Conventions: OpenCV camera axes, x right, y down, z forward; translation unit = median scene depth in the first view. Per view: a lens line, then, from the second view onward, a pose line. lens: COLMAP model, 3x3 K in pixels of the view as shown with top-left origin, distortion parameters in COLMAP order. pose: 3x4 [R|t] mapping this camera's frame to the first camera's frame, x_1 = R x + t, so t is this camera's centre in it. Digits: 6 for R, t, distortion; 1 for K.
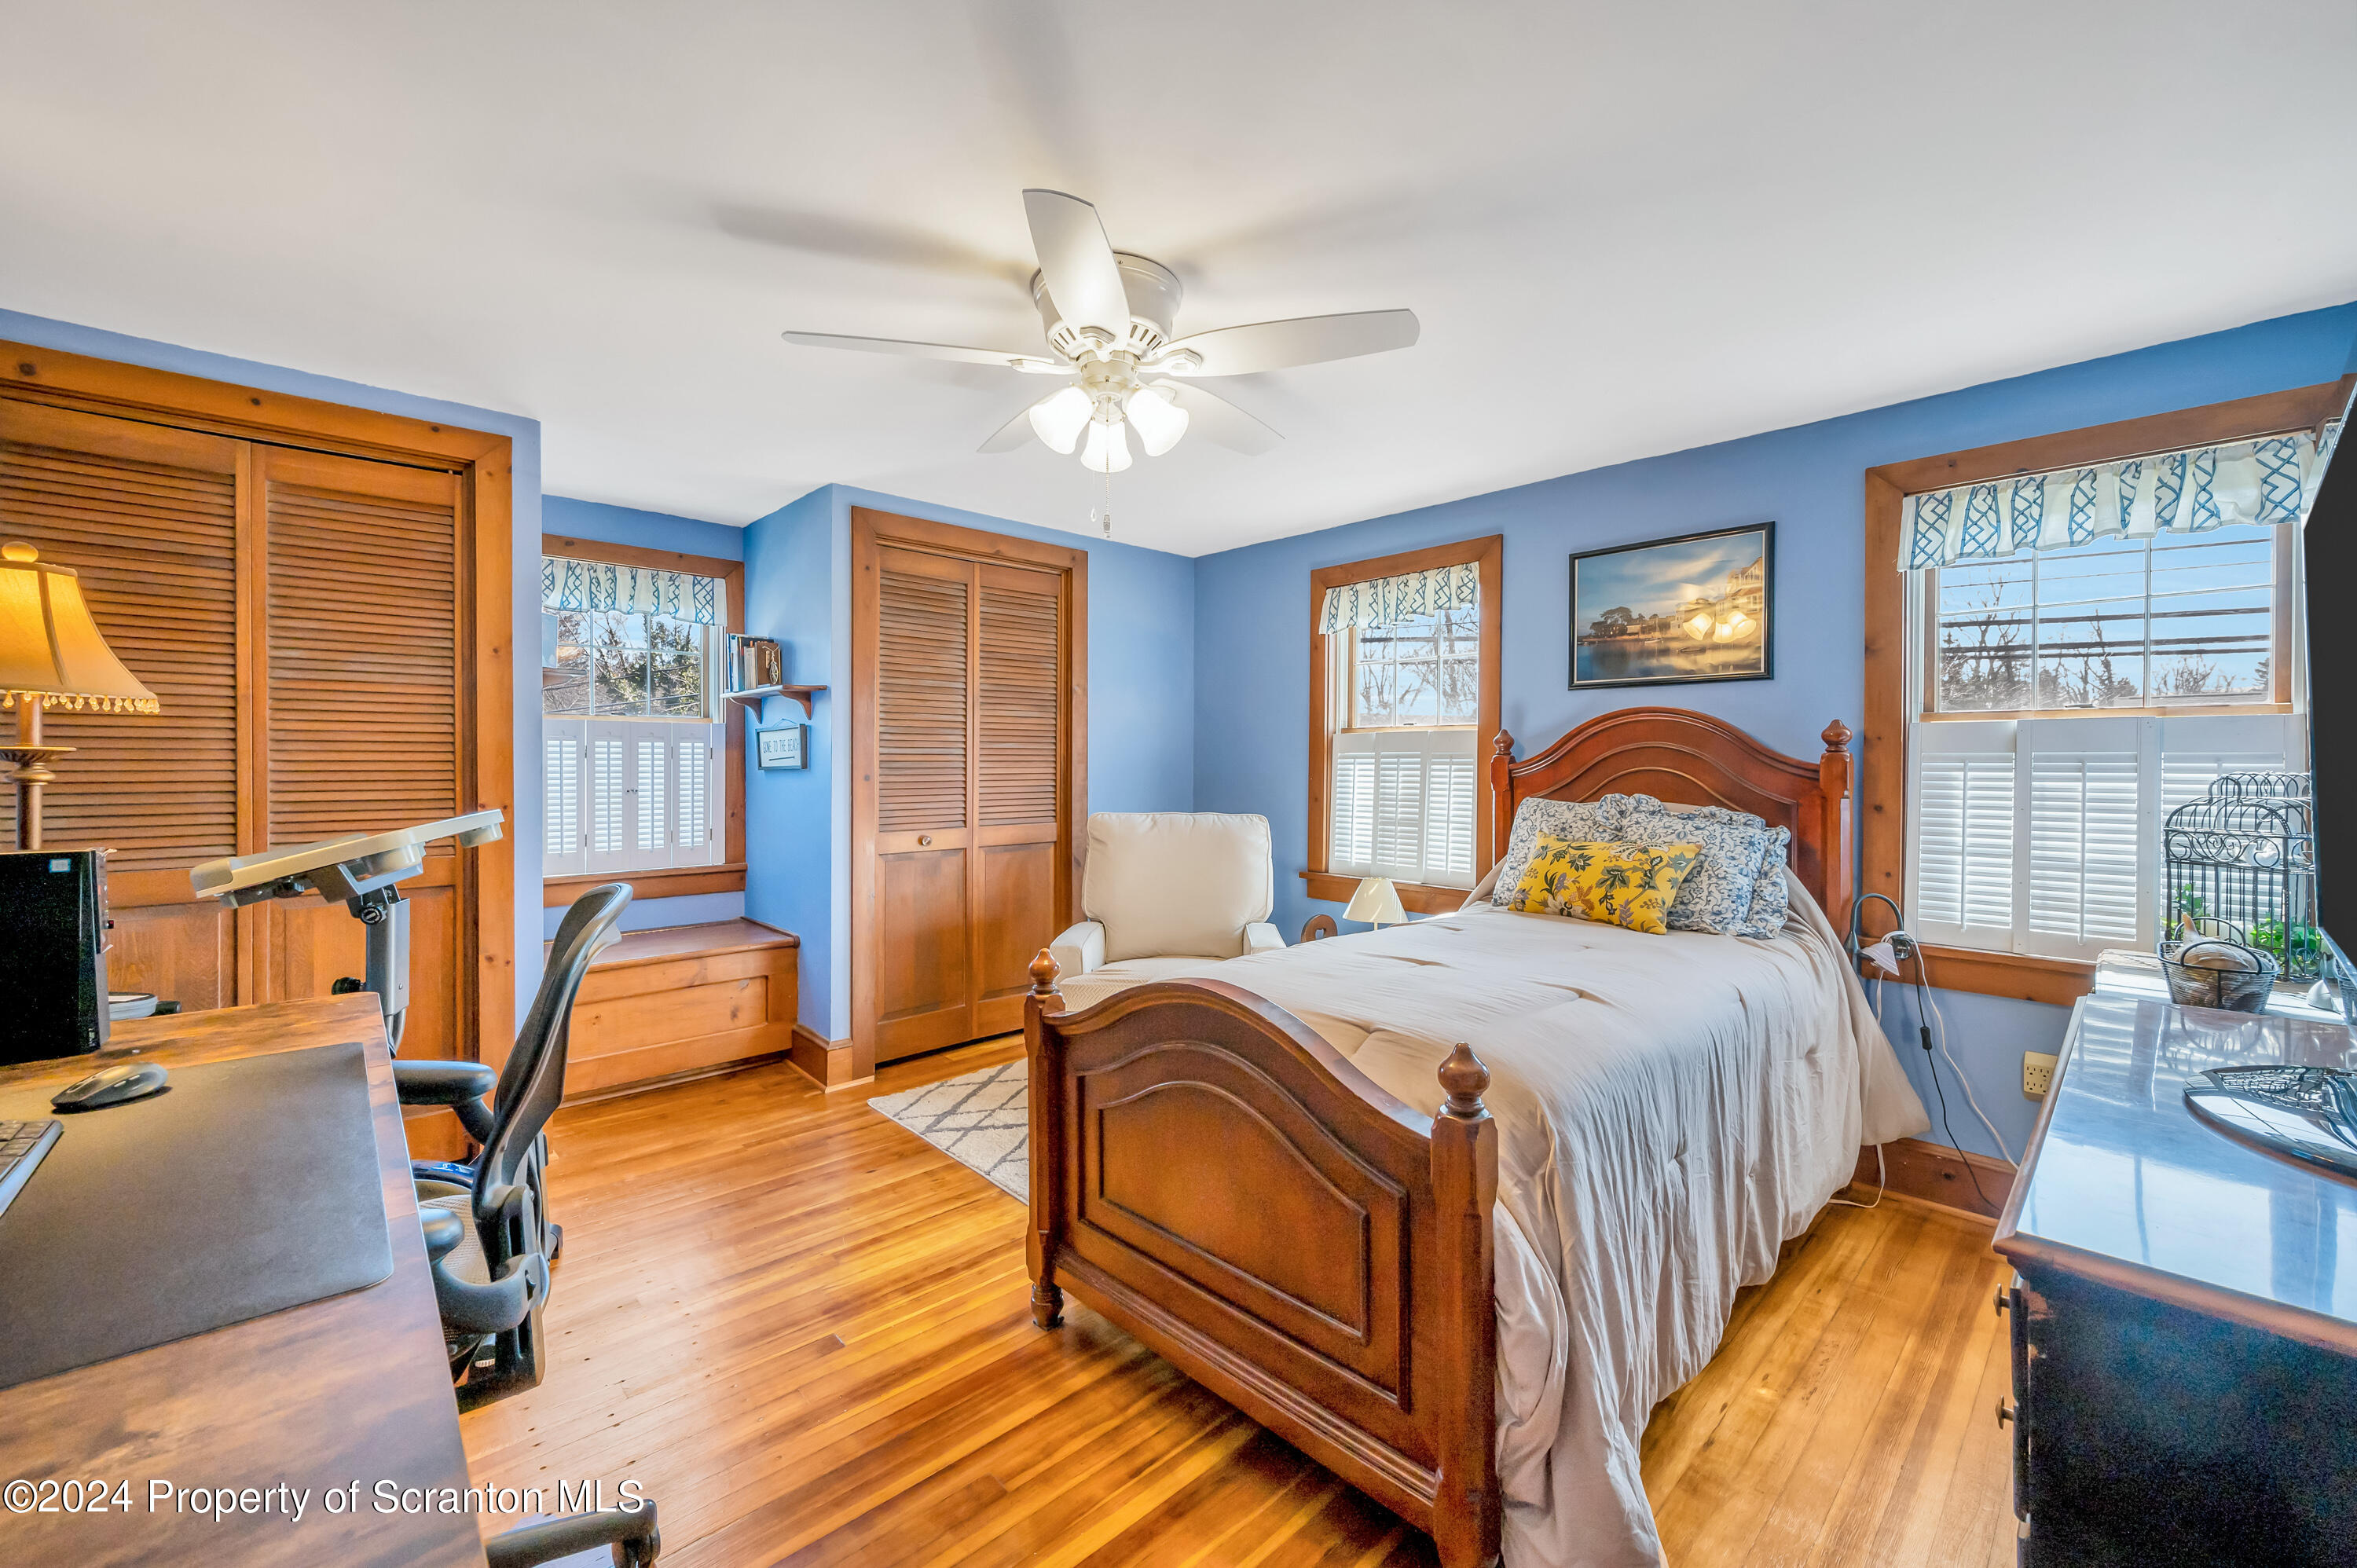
lens RADIAL K [[934.9, 0, 1186.8], [0, 934.9, 766.0], [0, 0, 1]] dist [-0.001617, -0.000257]
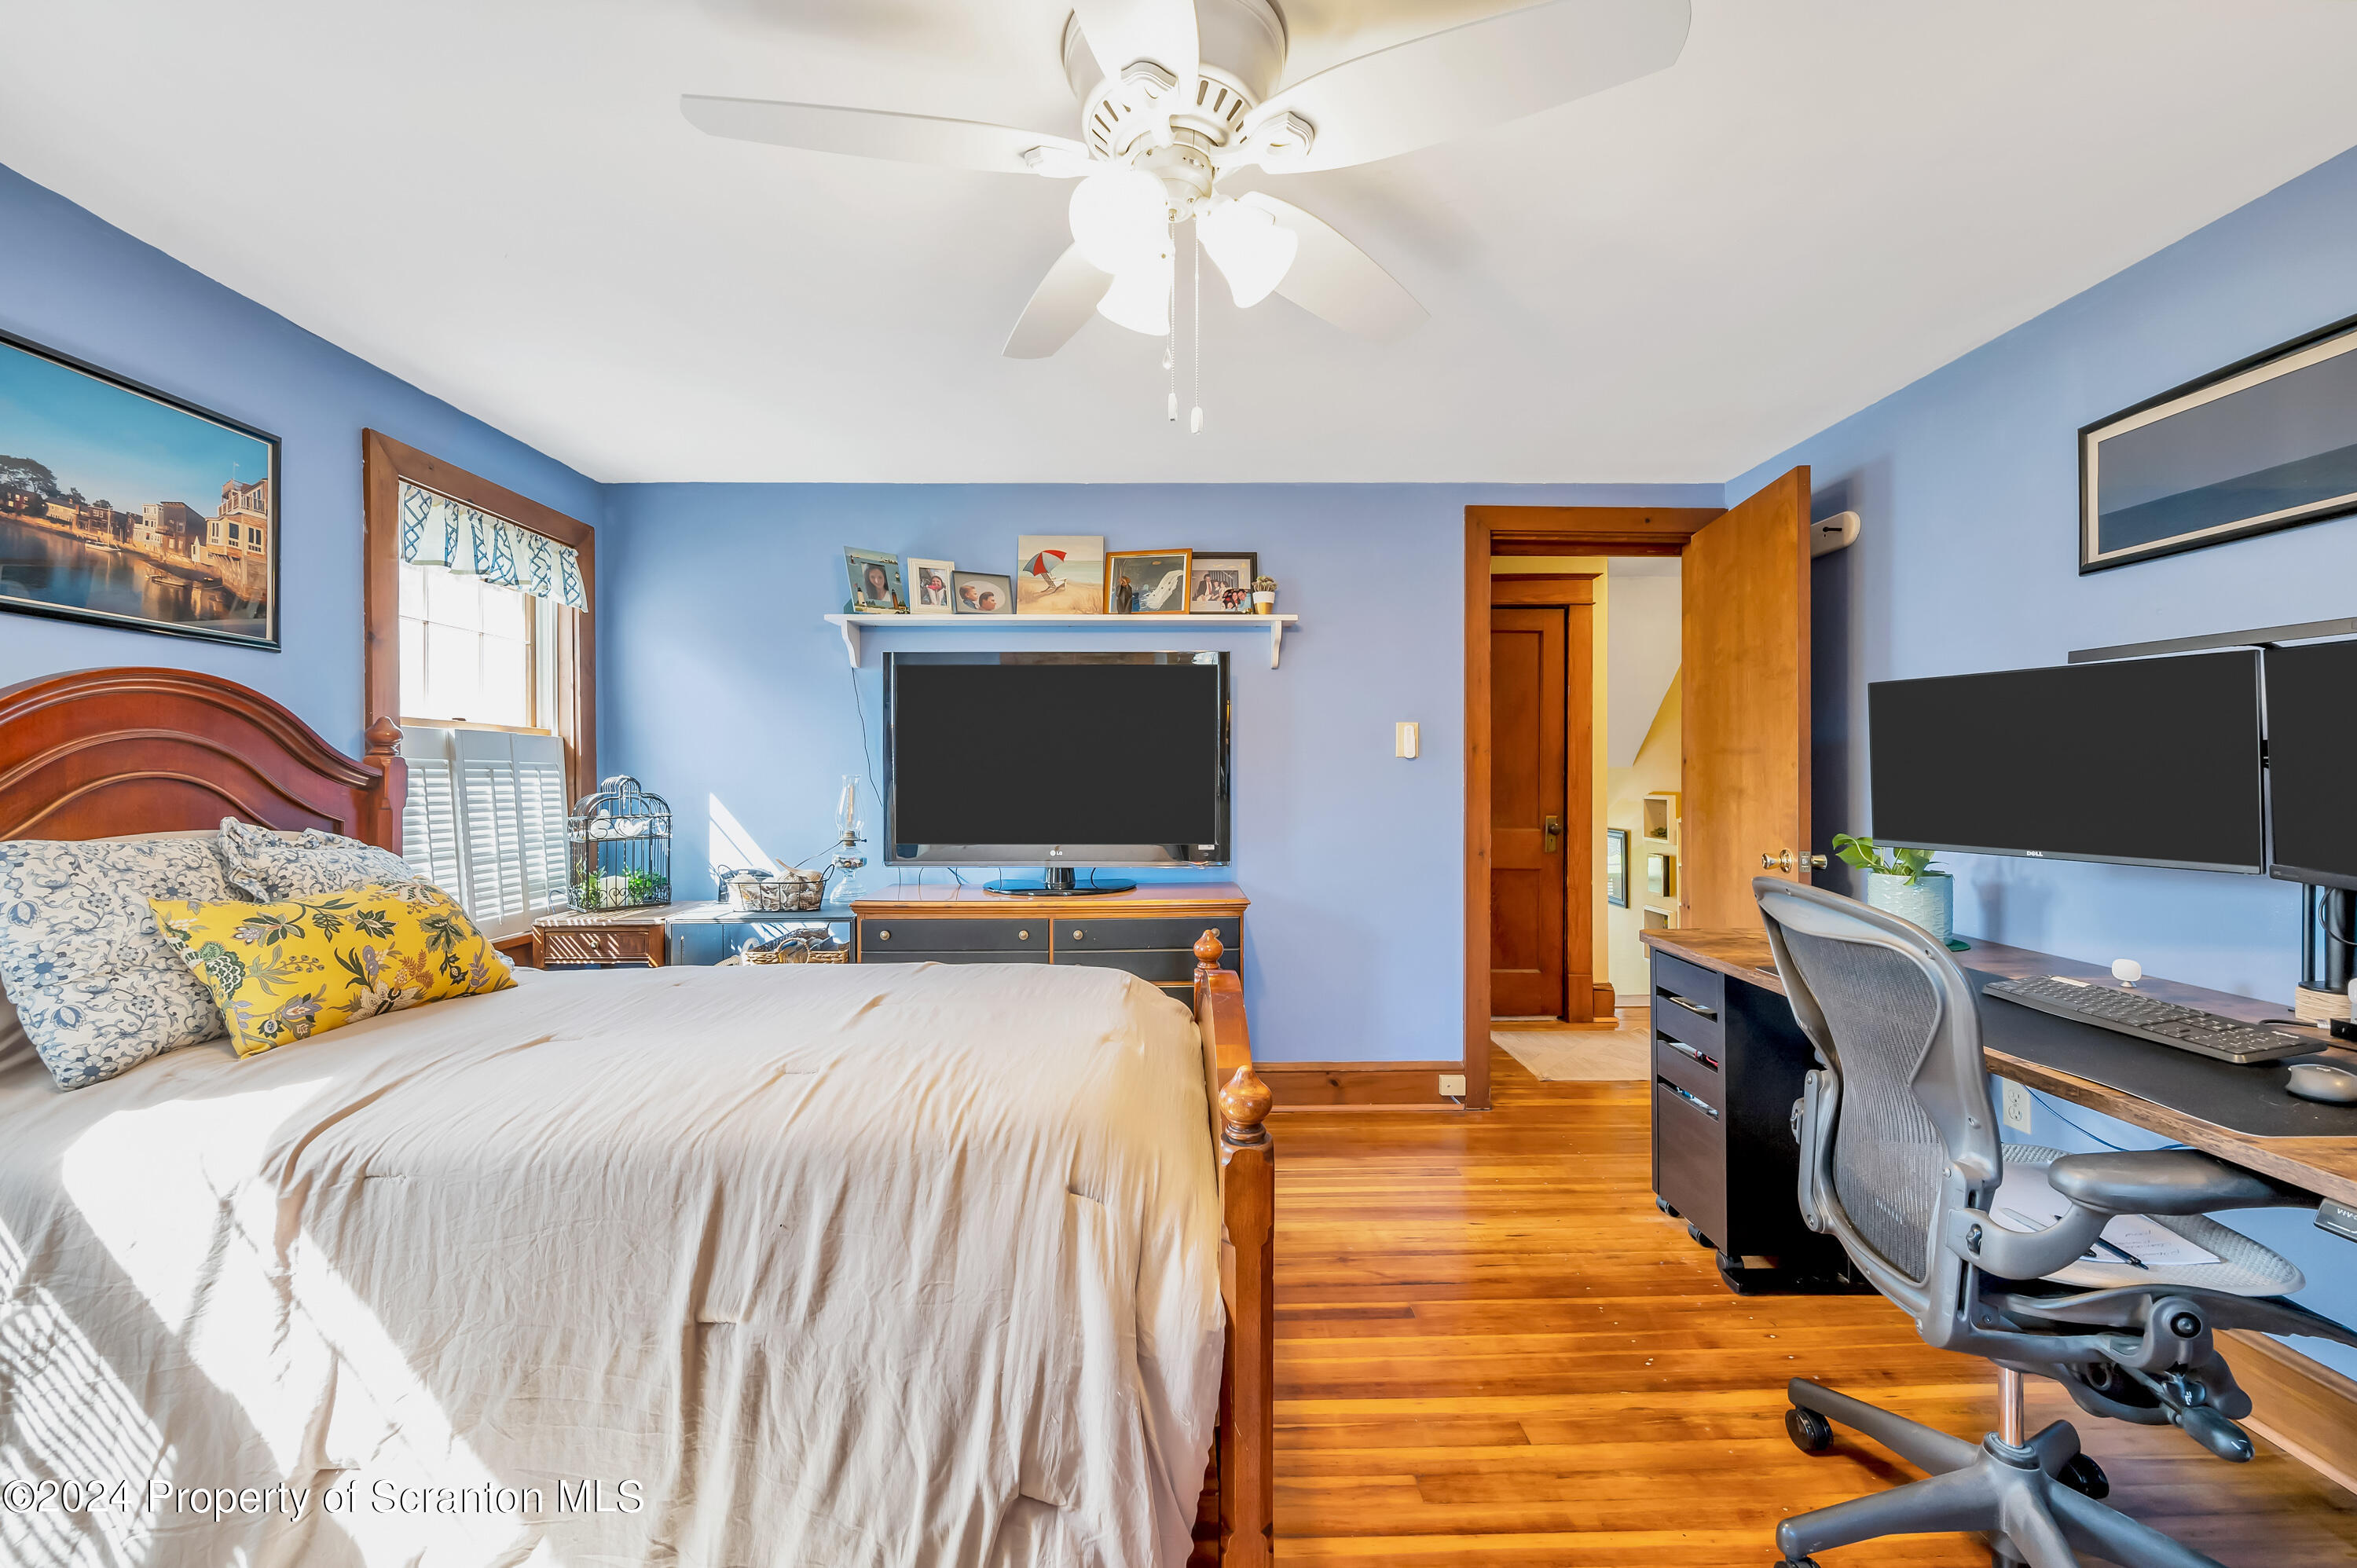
lens RADIAL K [[934.9, 0, 1179.1], [0, 934.9, 772.2], [0, 0, 1]] dist [-0.001617, -0.000257]
pose [[-0.742750, 0.004907, 0.669551, -0.402687], [0.006822, 0.999977, 0.000239, 0.005526], [-0.669534, 0.004745, -0.742766, 1.130511]]
